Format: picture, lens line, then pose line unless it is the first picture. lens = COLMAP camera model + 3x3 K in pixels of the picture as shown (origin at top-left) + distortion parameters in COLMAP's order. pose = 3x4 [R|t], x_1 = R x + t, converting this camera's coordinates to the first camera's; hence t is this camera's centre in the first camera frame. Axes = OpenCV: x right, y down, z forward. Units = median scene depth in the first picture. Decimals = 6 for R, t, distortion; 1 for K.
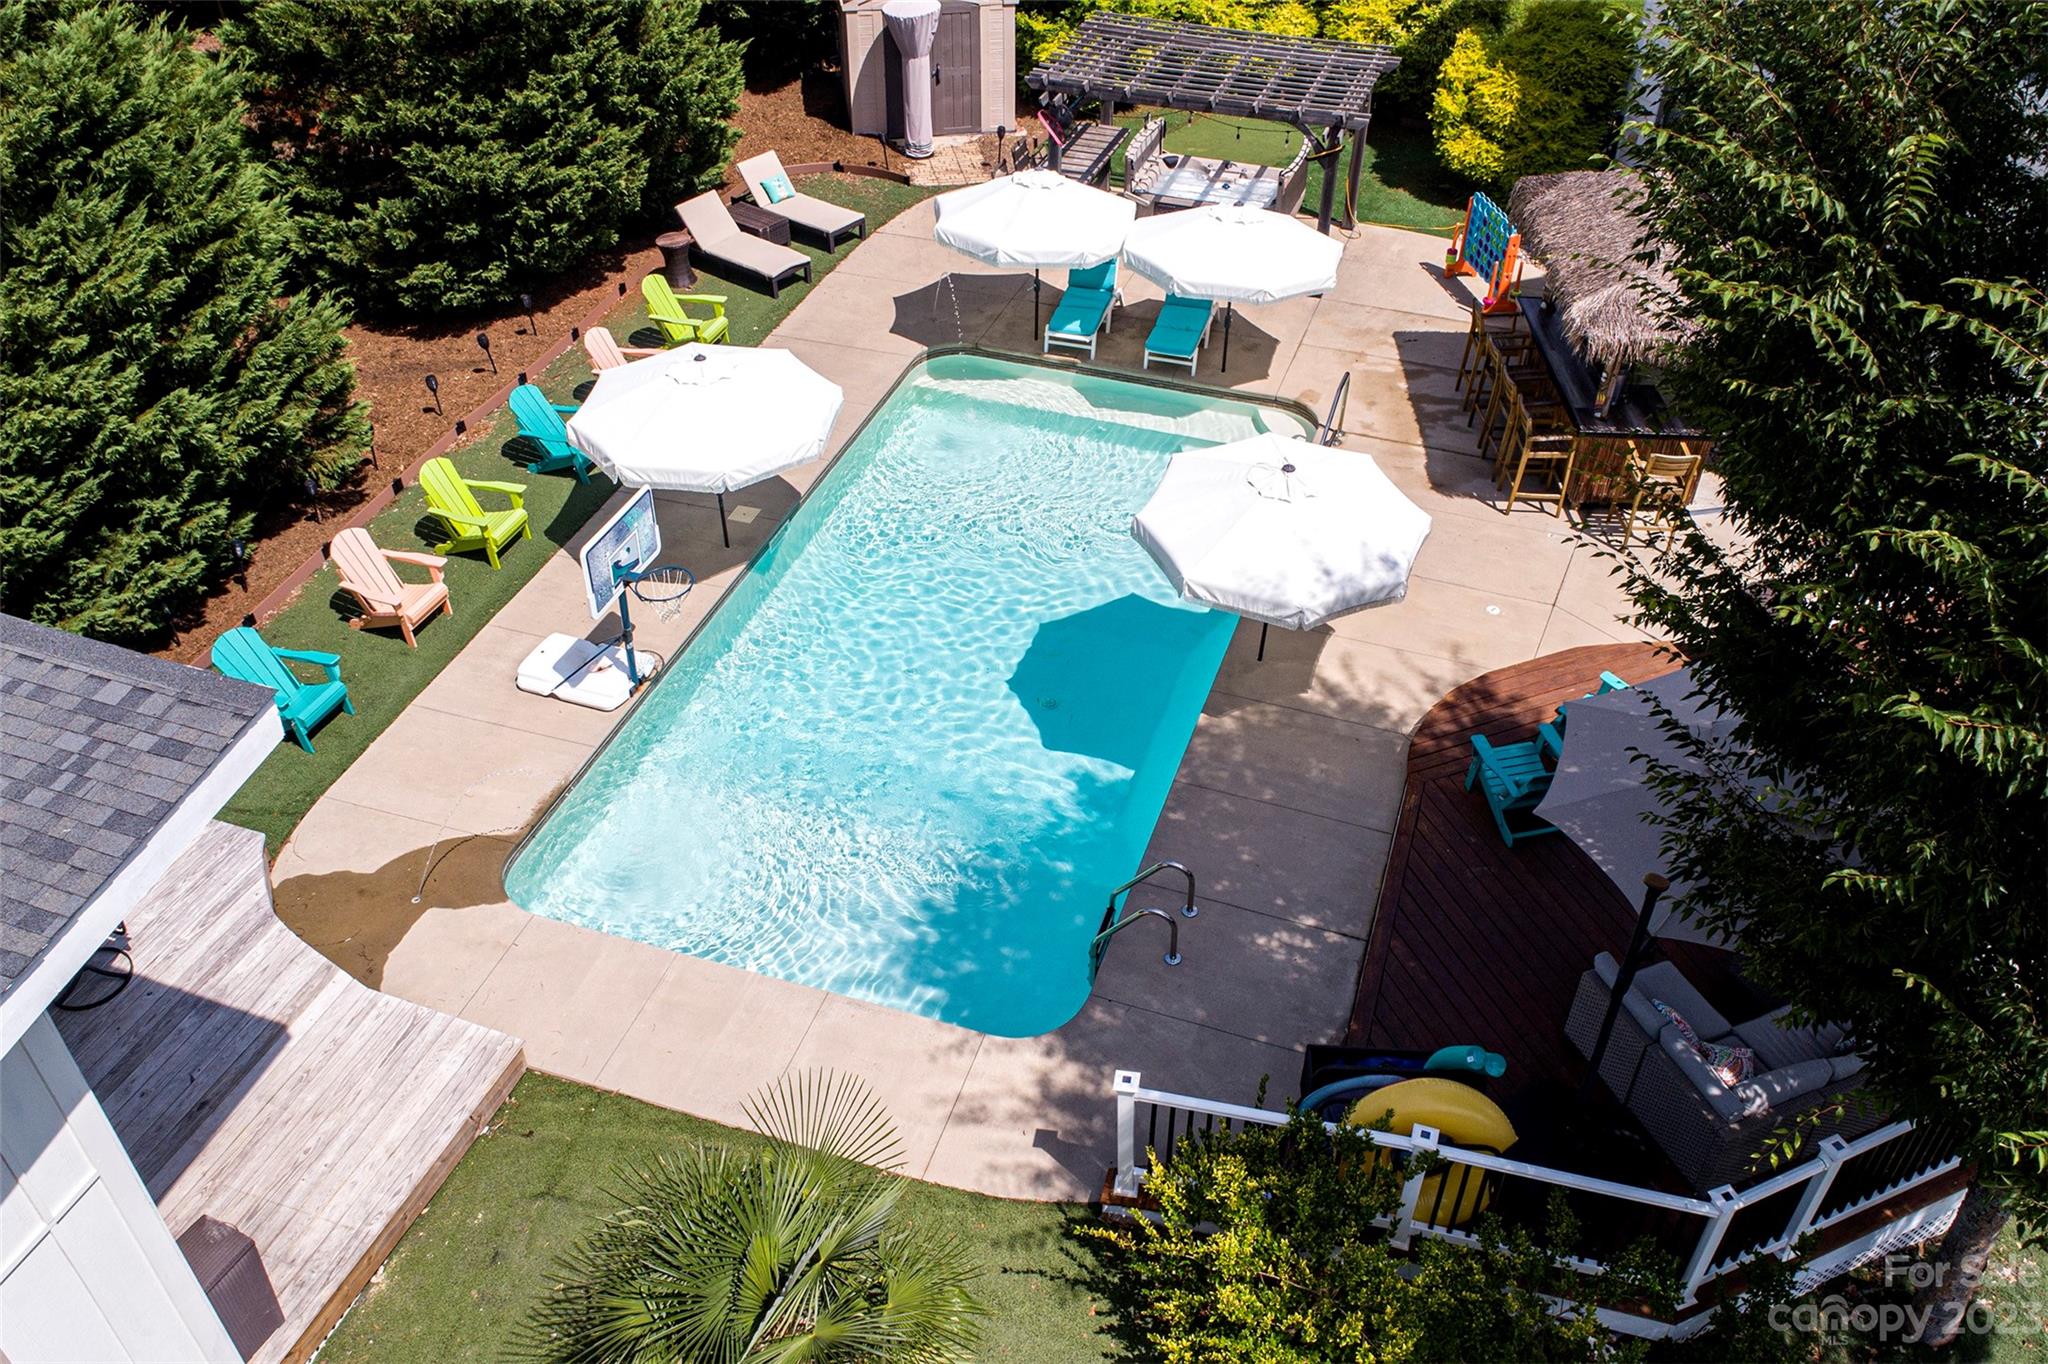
lens RADIAL K [[1684.7, 0, 1020.2], [0, 1684.7, 665.4], [0, 0, 1]] dist [-0.016781, 0.009847]
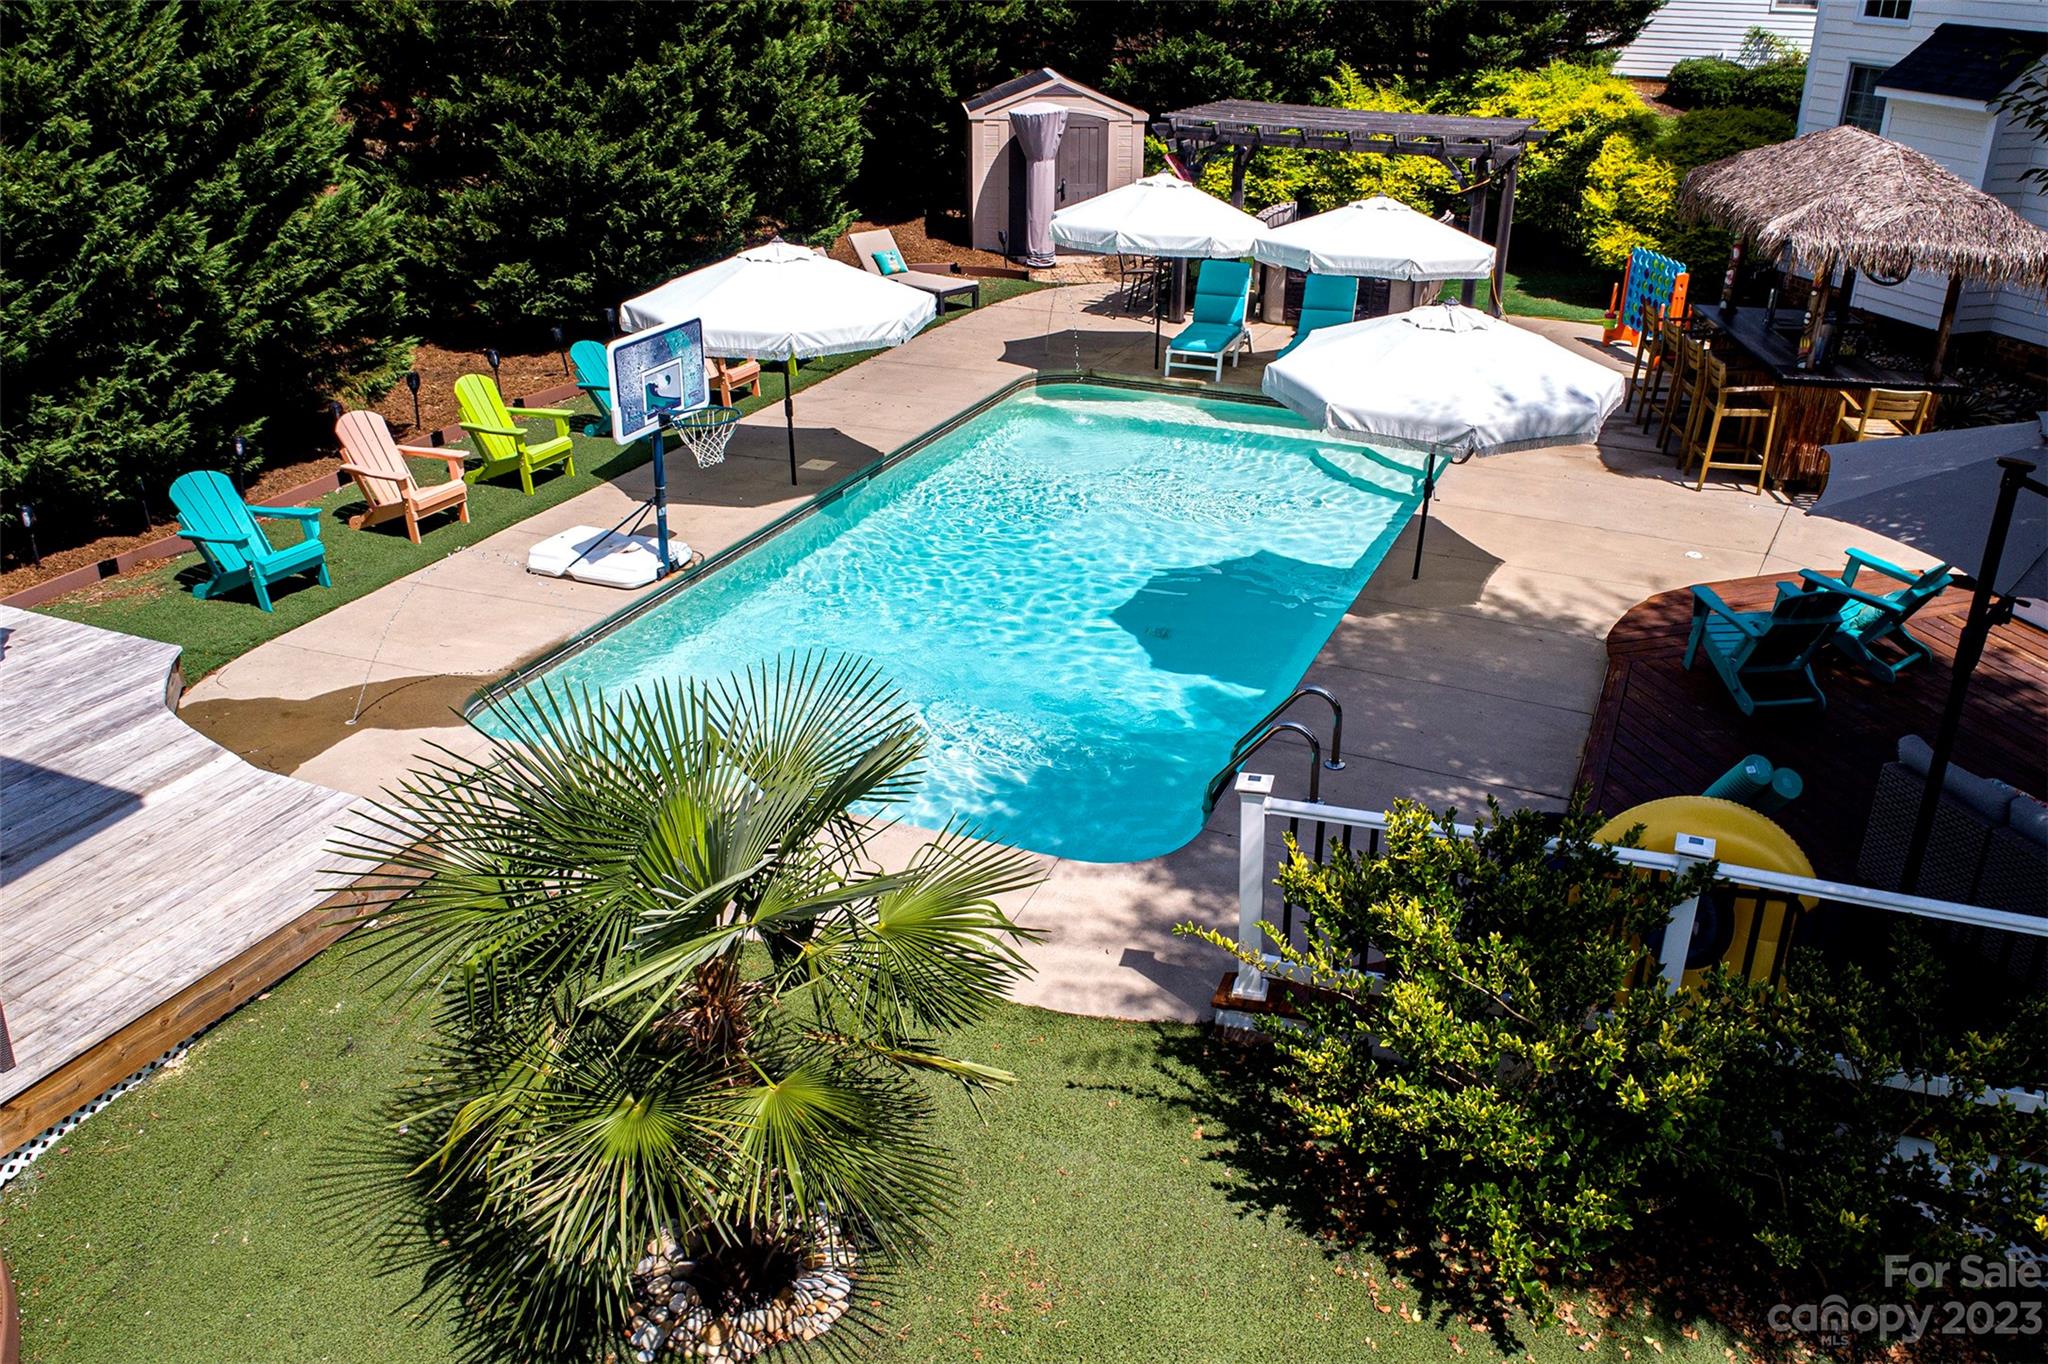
lens RADIAL K [[1684.7, 0, 1070.1], [0, 1684.7, 657.7], [0, 0, 1]] dist [-0.016781, 0.009847]
pose [[0.998539, 0.030394, -0.044685, 0.009800], [-0.040537, 0.968073, -0.247371, 0.223906], [0.035740, 0.248820, 0.967890, 0.183550]]
